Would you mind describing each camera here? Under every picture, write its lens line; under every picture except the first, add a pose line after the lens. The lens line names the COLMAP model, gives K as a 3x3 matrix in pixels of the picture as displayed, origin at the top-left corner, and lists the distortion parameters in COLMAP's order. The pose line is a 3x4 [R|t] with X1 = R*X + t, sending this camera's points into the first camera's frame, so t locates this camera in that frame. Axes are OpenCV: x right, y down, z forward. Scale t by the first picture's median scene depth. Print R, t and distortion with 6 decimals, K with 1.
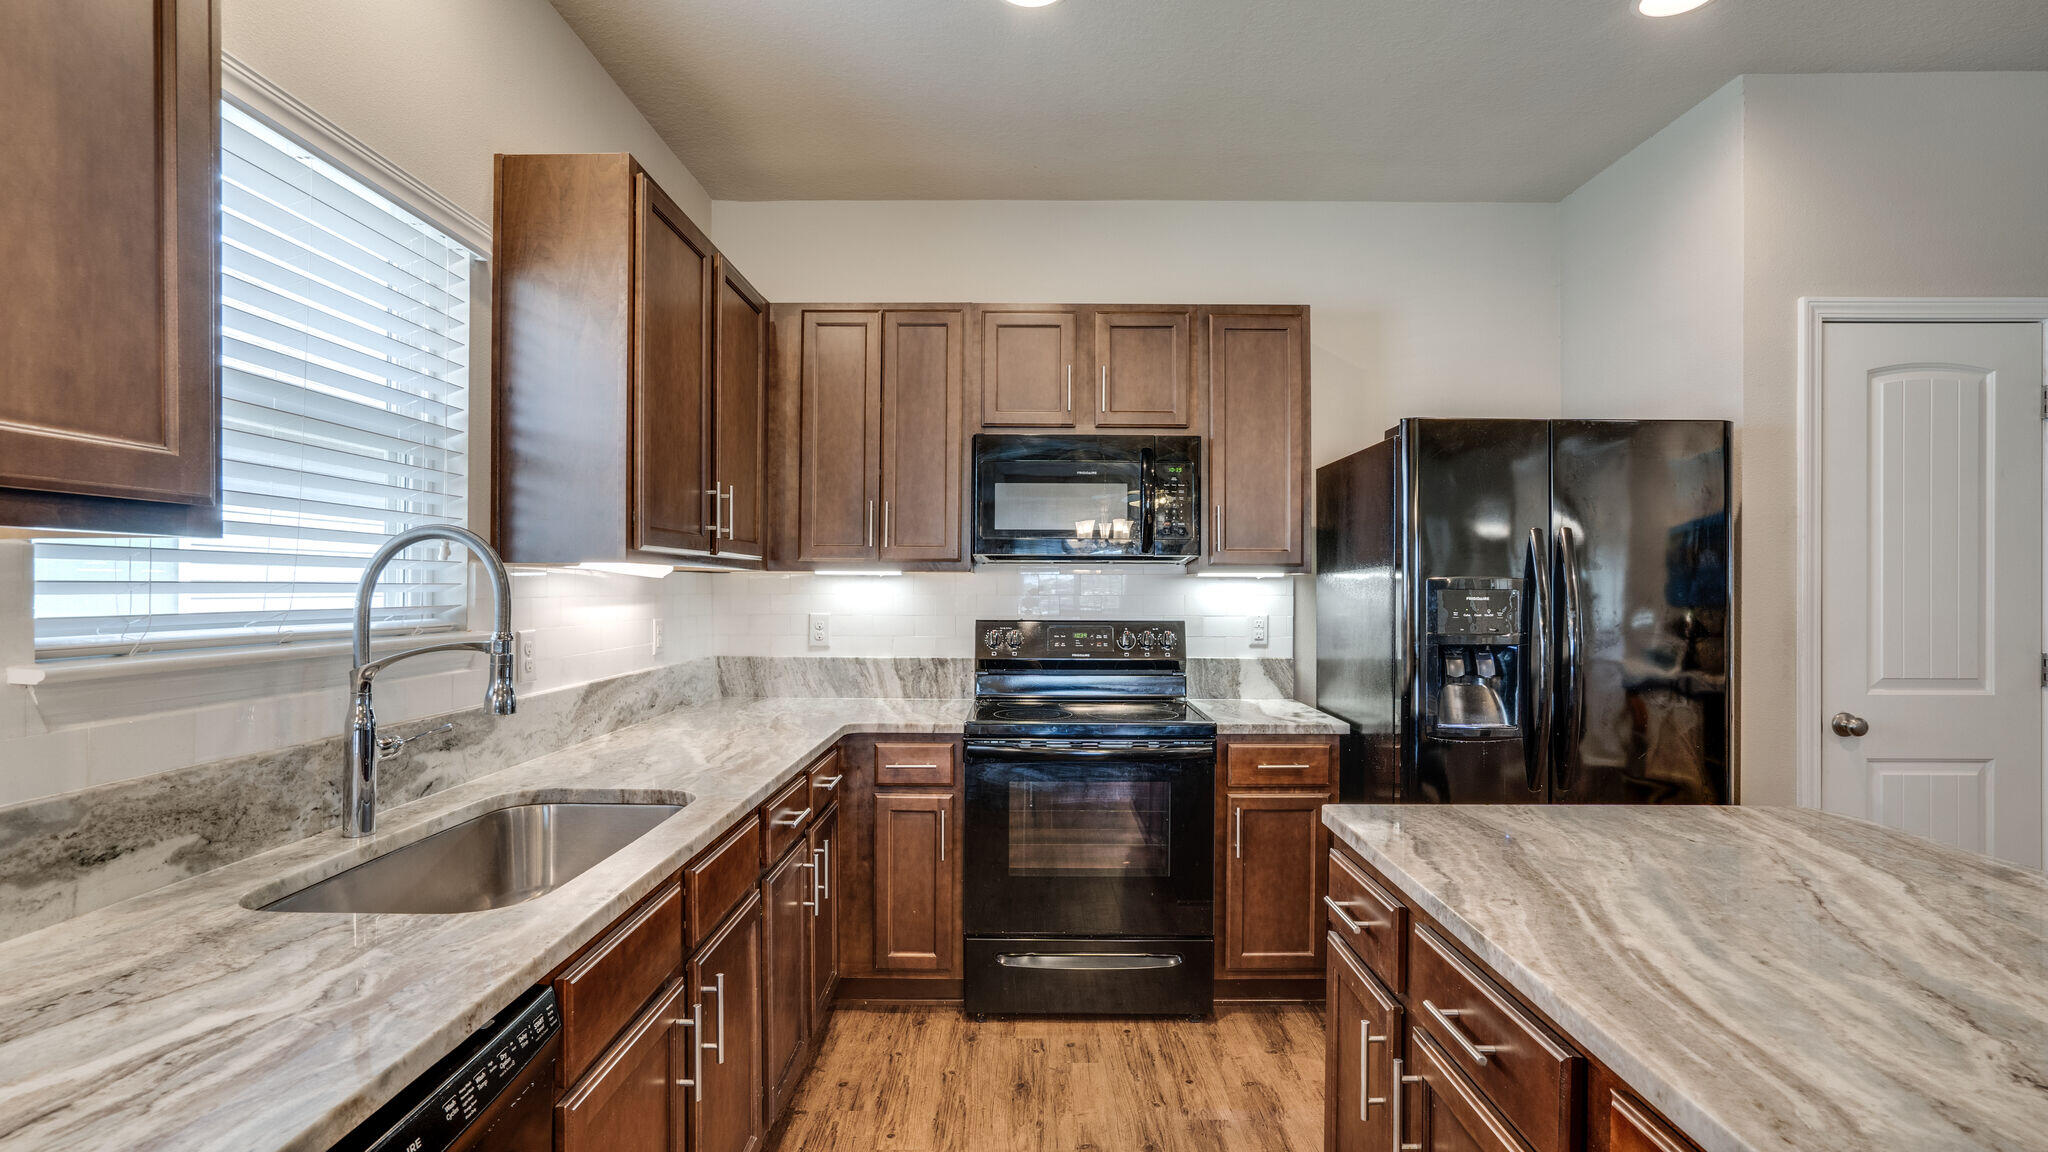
lens RADIAL K [[966.1, 0, 1022.2], [0, 966.1, 563.8], [0, 0, 1]] dist [-0.038248, 0.017045]
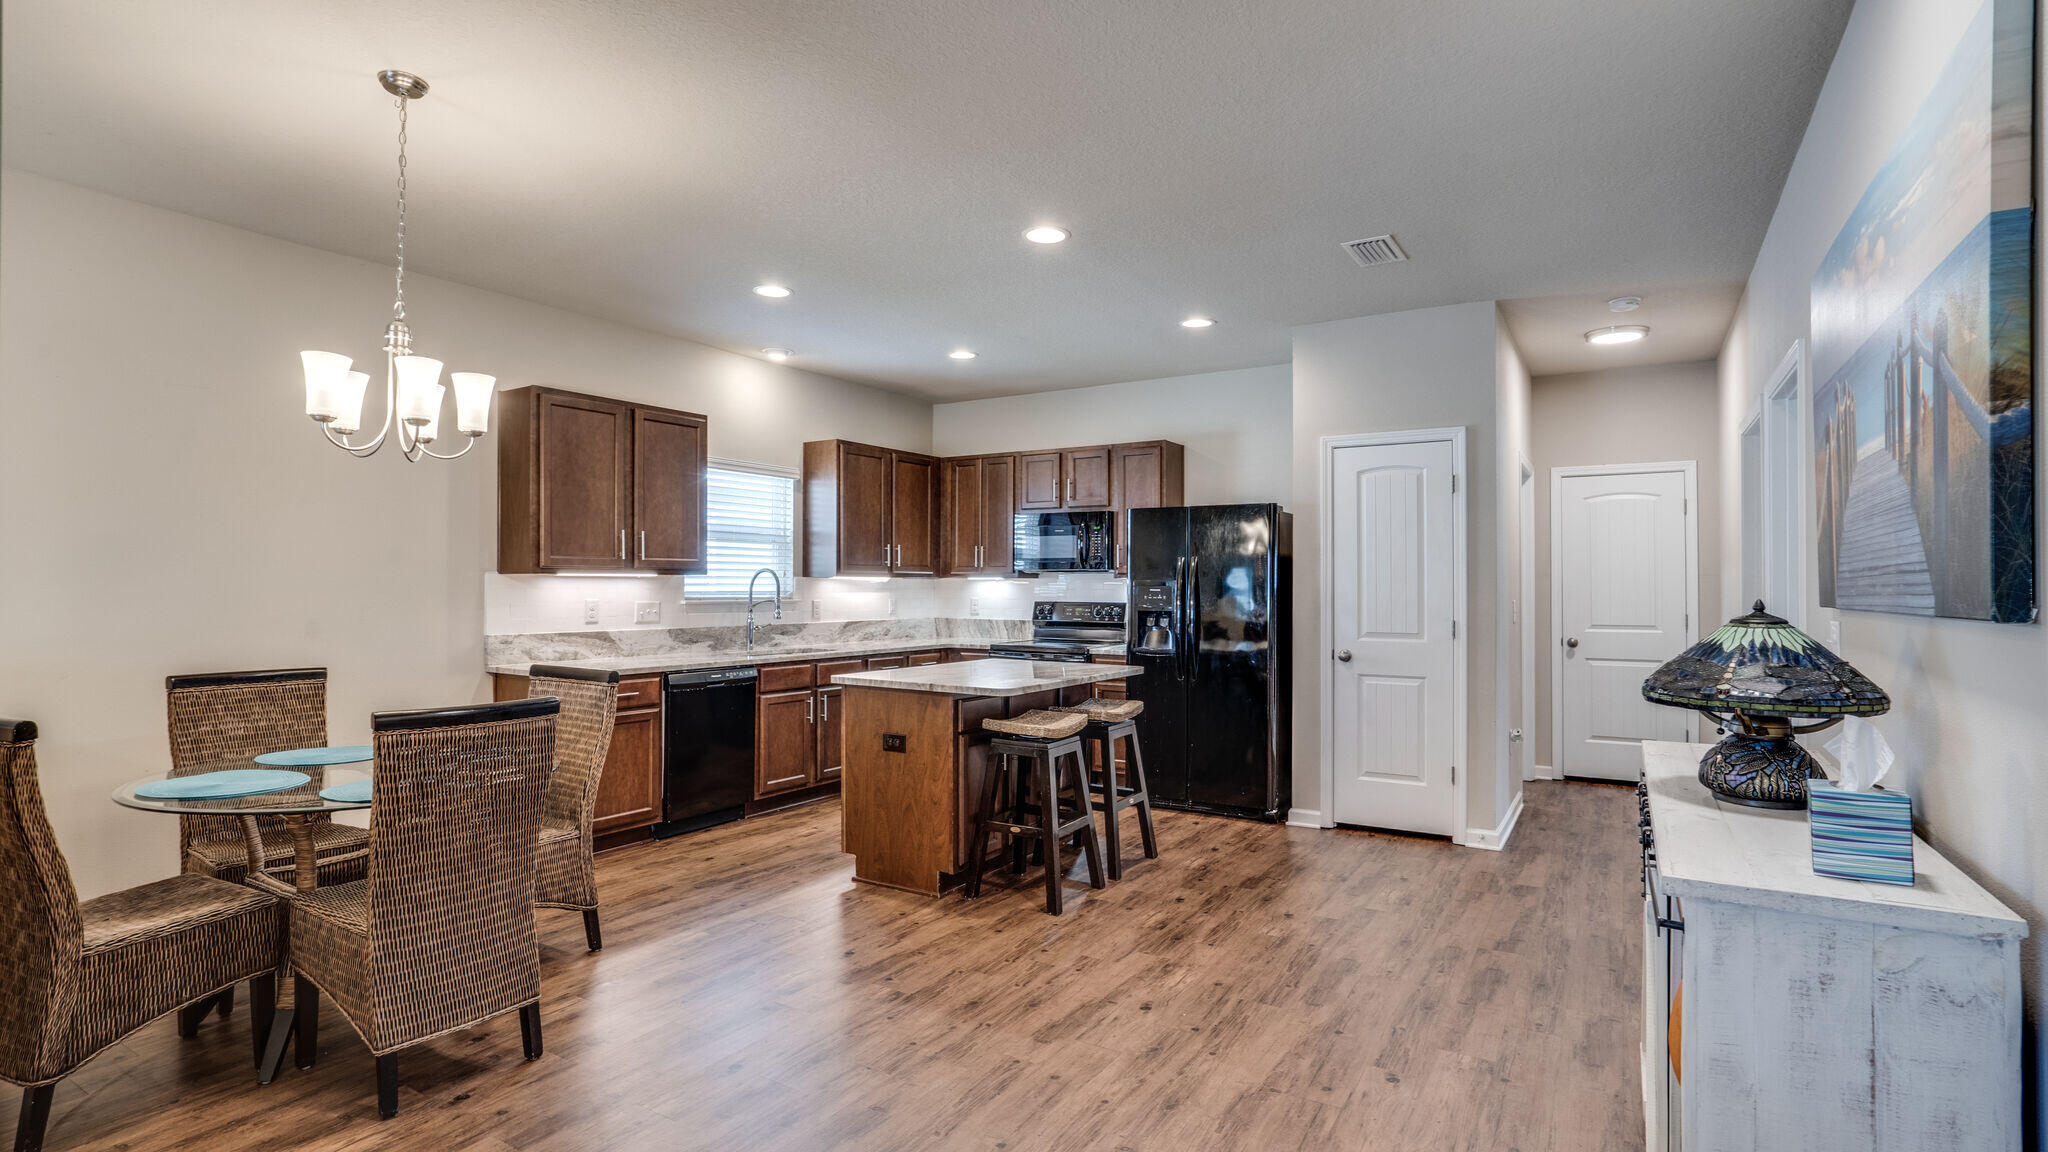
lens RADIAL K [[966.1, 0, 1033.0], [0, 966.1, 567.4], [0, 0, 1]] dist [-0.038248, 0.017045]
pose [[0.855345, -0.011281, -0.517936, 1.480582], [0.012536, 0.999921, -0.001077, -0.018106], [0.517907, -0.005572, 0.855419, -1.114329]]
